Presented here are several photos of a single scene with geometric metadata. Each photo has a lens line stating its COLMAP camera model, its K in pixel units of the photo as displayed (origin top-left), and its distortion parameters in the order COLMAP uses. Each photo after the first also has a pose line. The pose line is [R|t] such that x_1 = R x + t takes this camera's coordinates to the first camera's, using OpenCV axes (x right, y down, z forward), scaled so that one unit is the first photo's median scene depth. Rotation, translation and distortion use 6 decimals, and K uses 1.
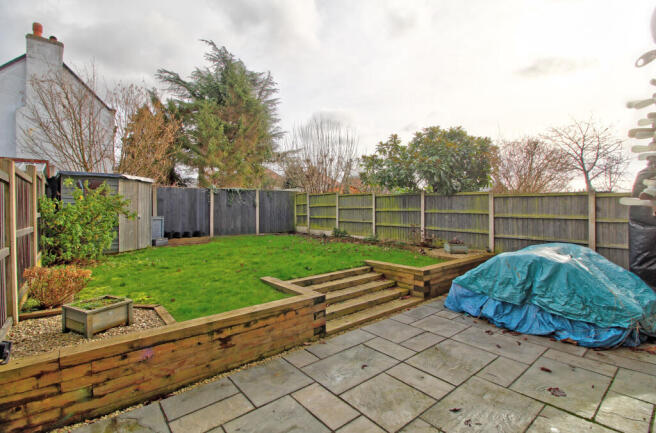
lens RADIAL K [[304.9, 0, 328.0], [0, 304.9, 216.5], [0, 0, 1]] dist [-0.000919, -0.012263]
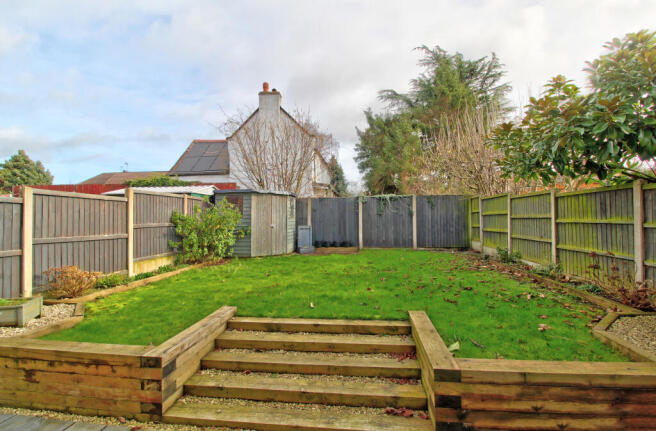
lens RADIAL K [[304.9, 0, 328.0], [0, 304.9, 215.5], [0, 0, 1]] dist [-0.000919, -0.012263]
pose [[0.691805, -0.008476, -0.722035, 0.233014], [-0.013006, 0.999623, -0.024196, -0.010095], [0.721967, 0.026129, 0.691434, 0.267290]]
